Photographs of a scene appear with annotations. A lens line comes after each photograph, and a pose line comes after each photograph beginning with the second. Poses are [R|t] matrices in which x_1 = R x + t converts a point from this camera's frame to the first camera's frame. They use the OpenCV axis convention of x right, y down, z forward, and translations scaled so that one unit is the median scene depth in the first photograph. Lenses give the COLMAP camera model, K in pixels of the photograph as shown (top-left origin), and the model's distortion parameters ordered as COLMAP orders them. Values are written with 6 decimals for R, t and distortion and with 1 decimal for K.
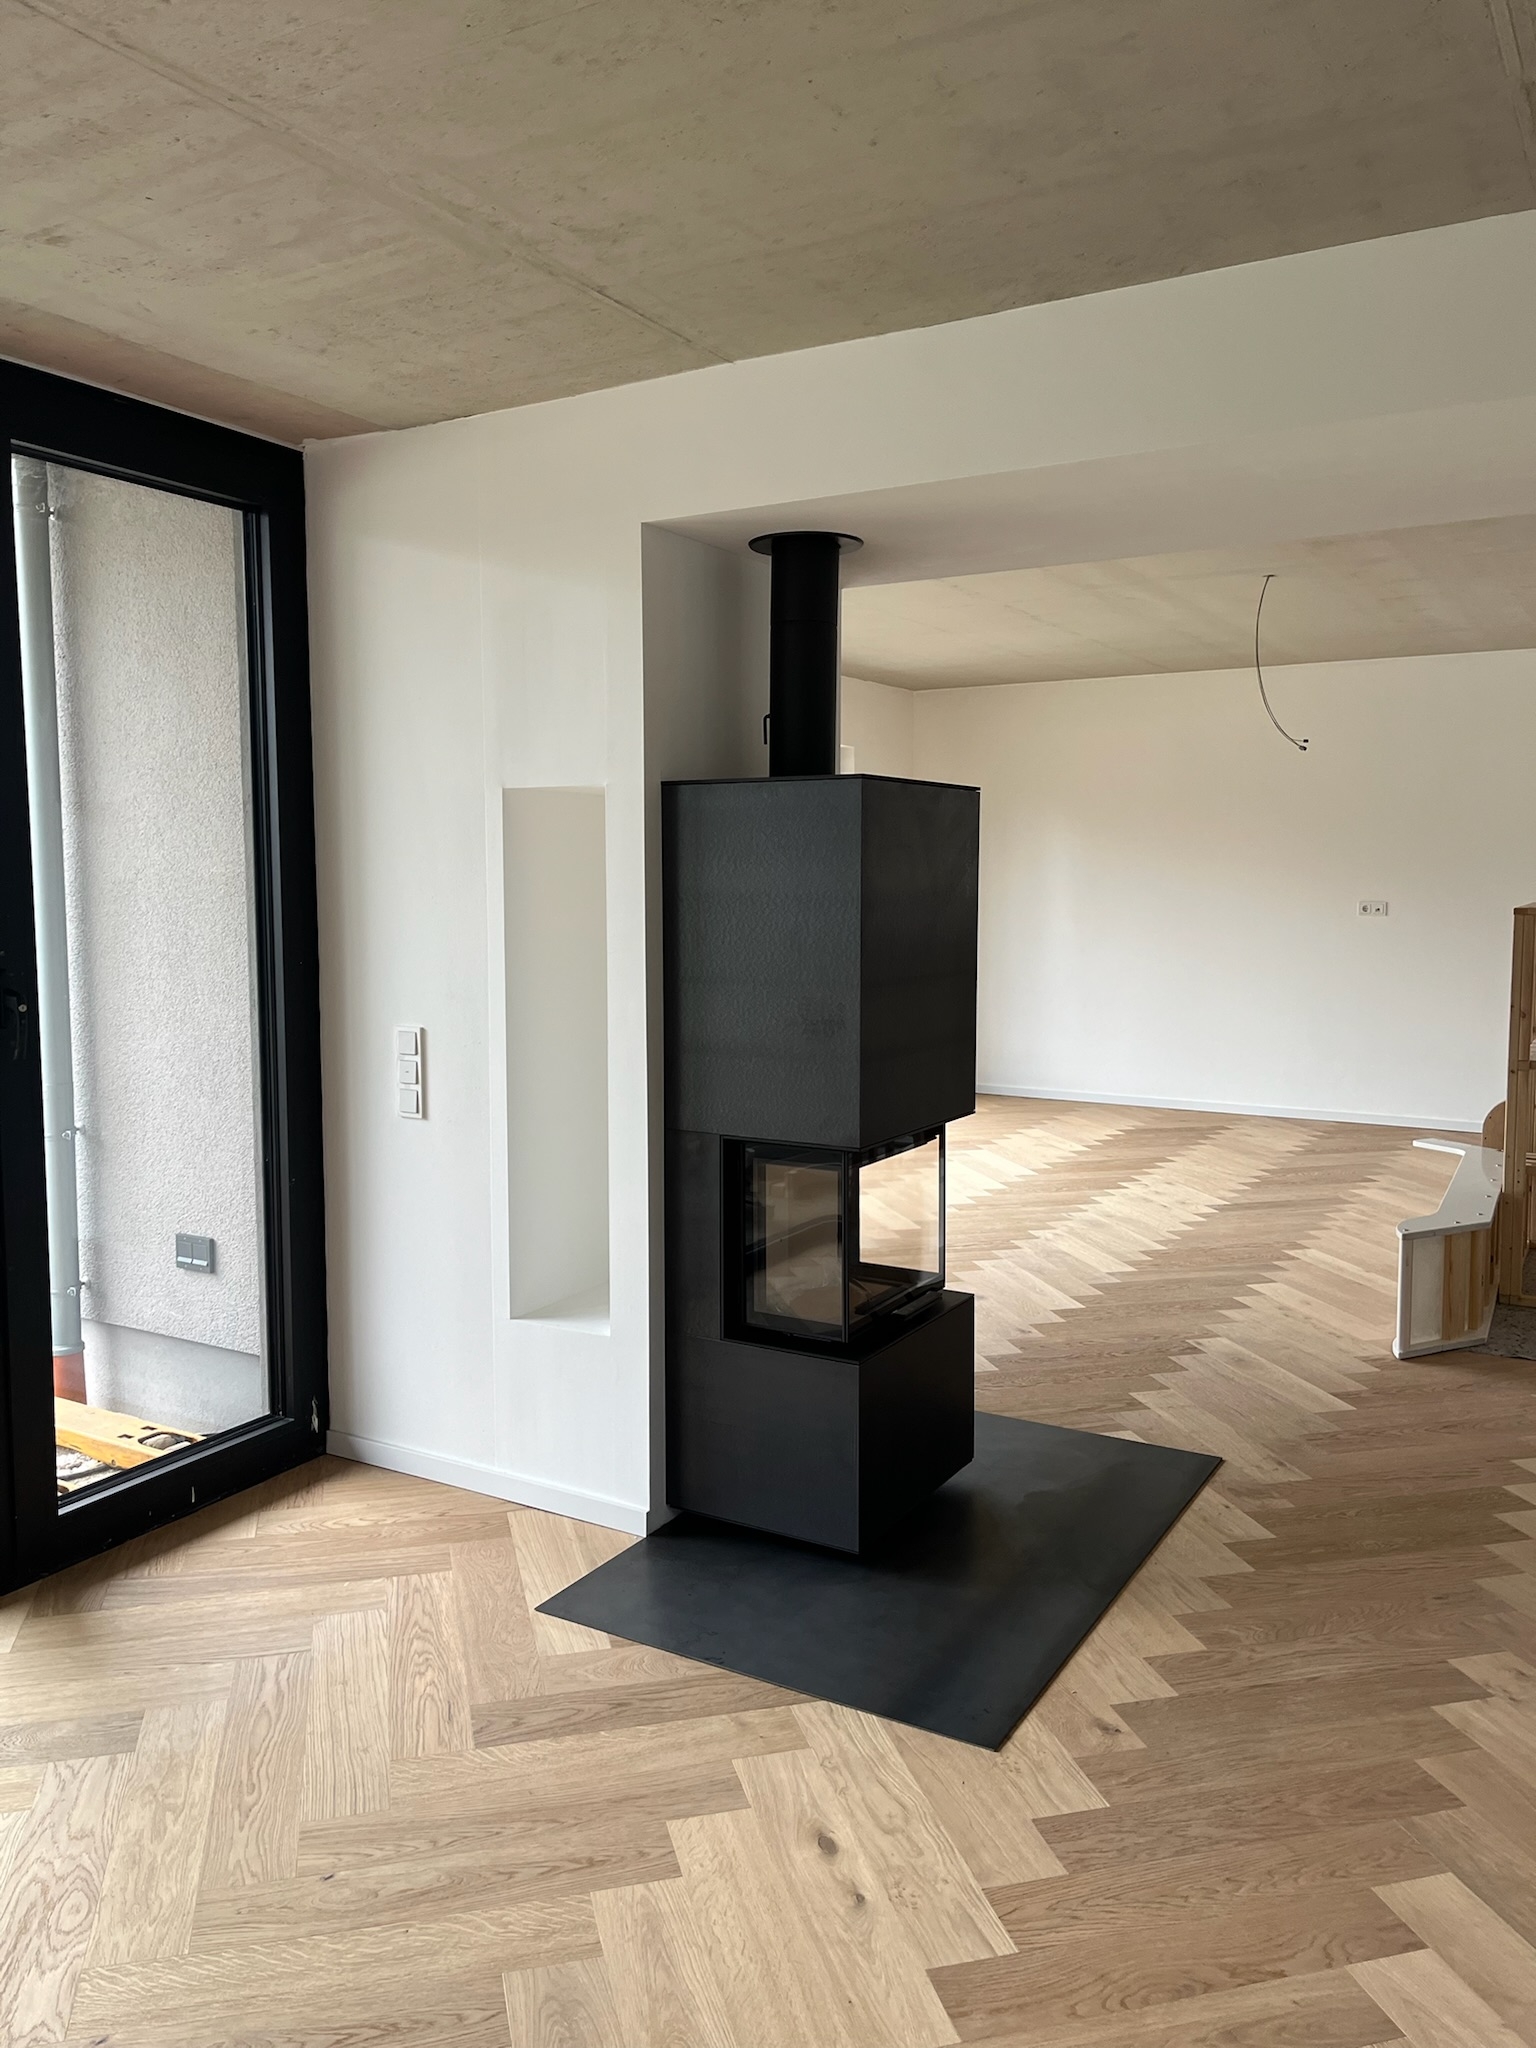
lens RADIAL K [[1565.7, 0, 768.0], [0, 1565.7, 1024.0], [0, 0, 1]] dist [0.084950, -0.101996]
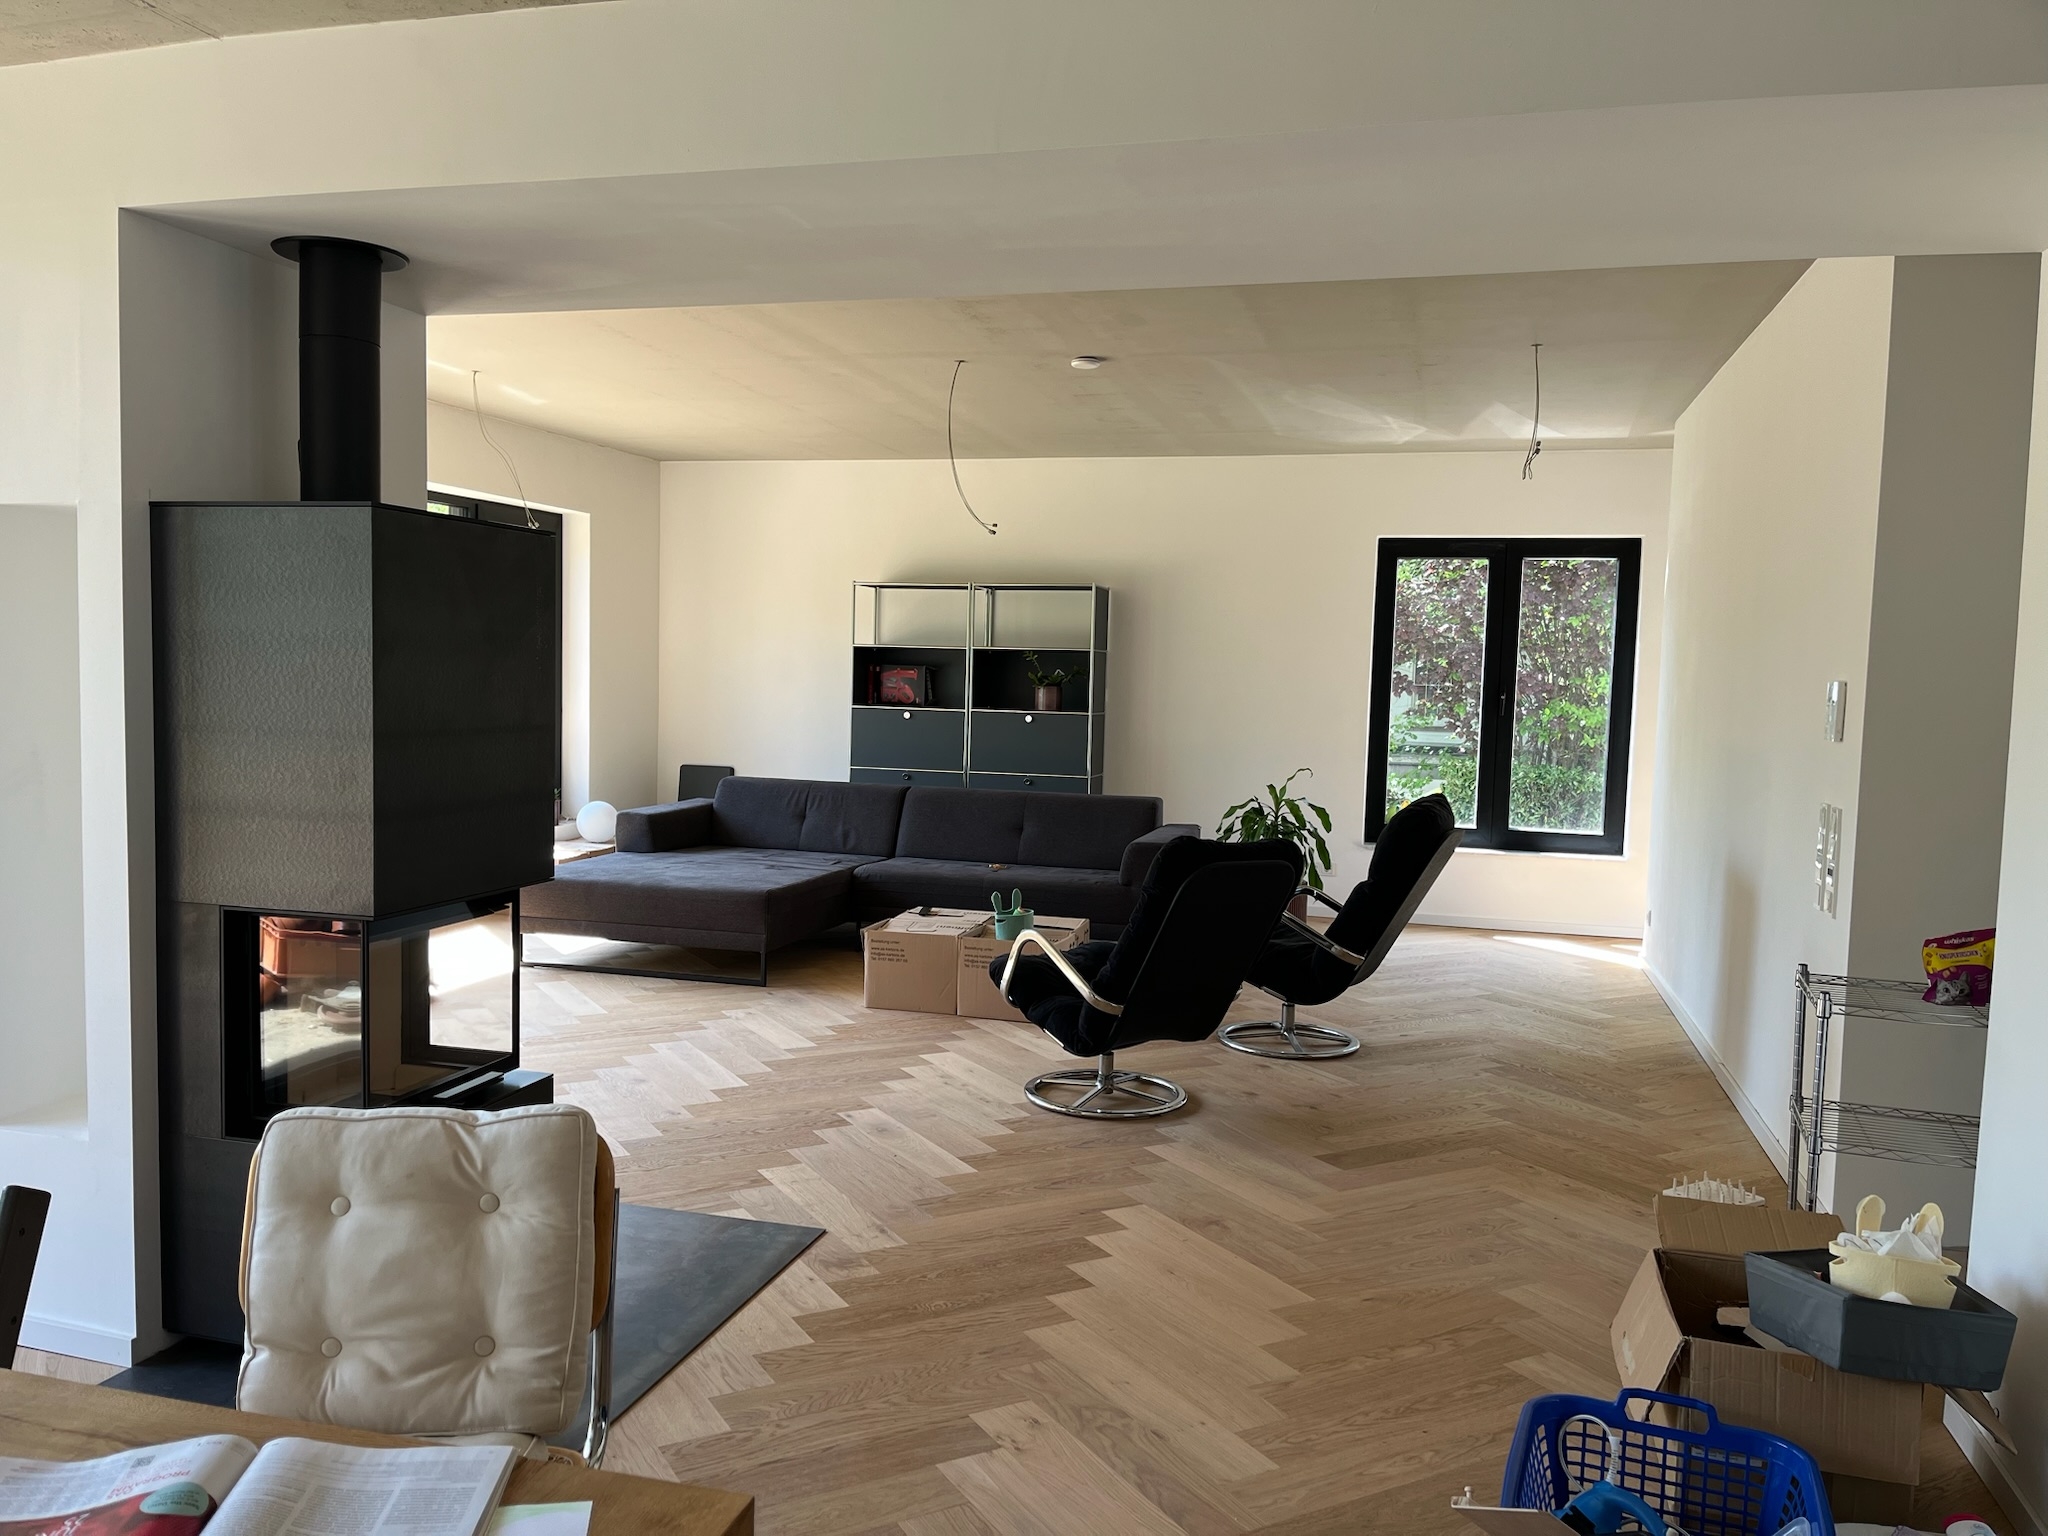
lens RADIAL K [[1569.2, 0, 1024.8], [0, 1569.2, 782.8], [0, 0, 1]] dist [0.078295, -0.105022]
pose [[0.964390, 0.010585, 0.264273, 0.153037], [-0.005578, 0.999791, -0.019688, 0.015664], [-0.264426, 0.017512, 0.964247, 0.014961]]
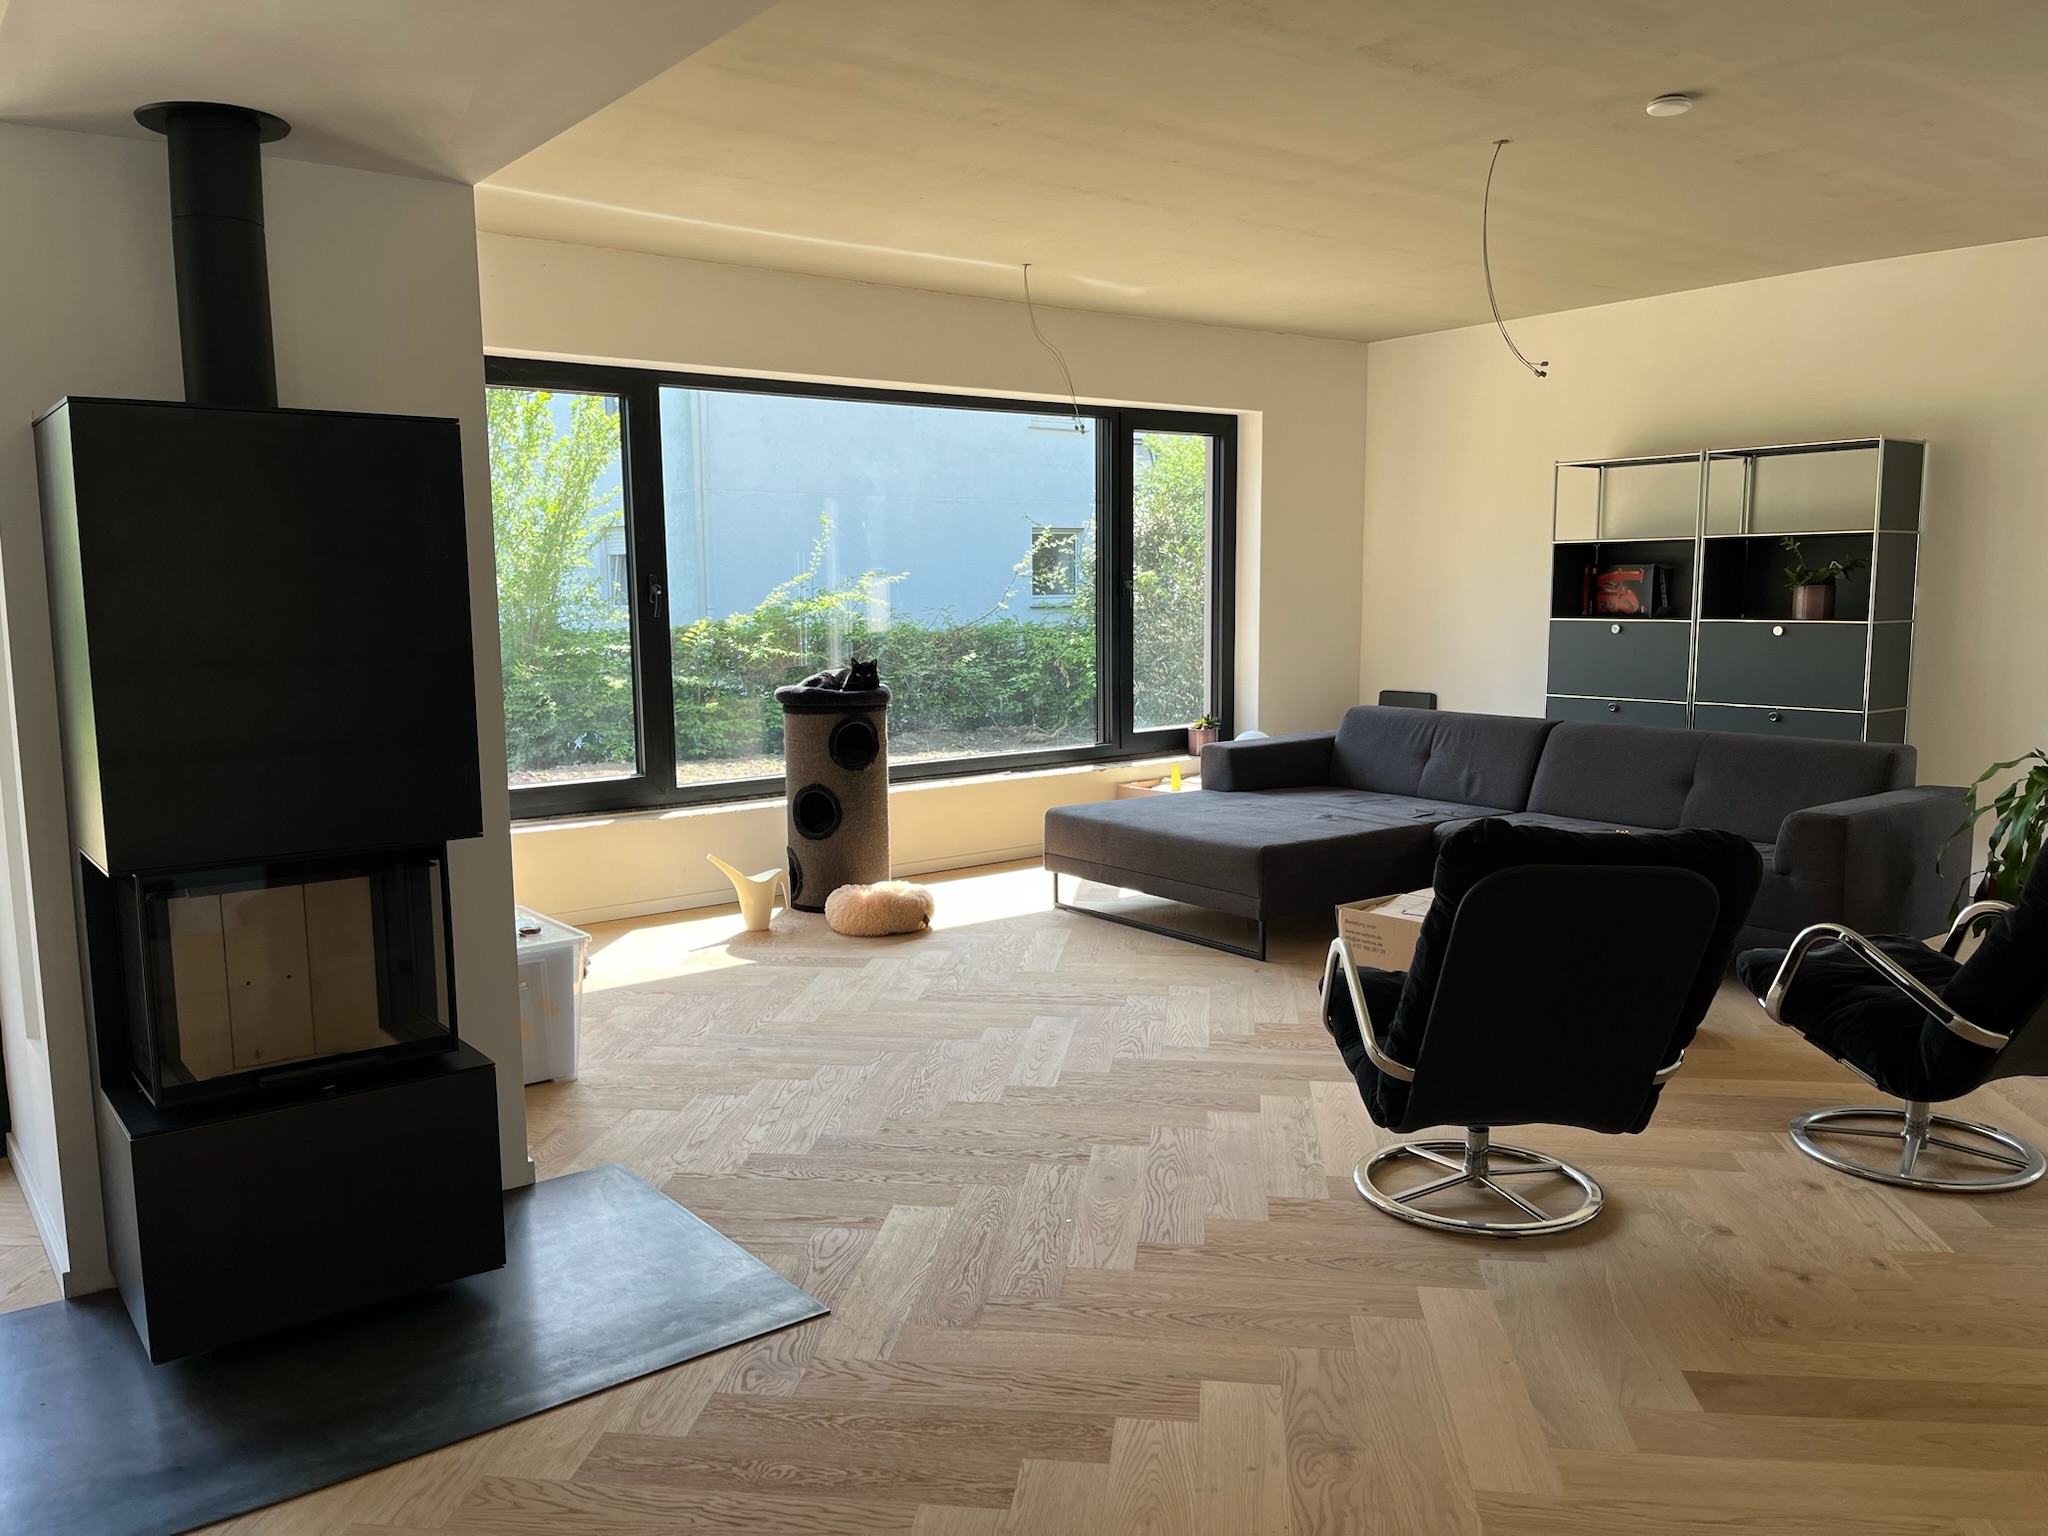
lens RADIAL K [[1569.2, 0, 1024.8], [0, 1569.2, 782.8], [0, 0, 1]] dist [0.078295, -0.105022]
pose [[0.928443, 0.042441, -0.369042, 0.682906], [-0.028624, 0.998672, 0.042839, -0.012434], [0.370370, -0.029211, 0.928425, 0.366295]]
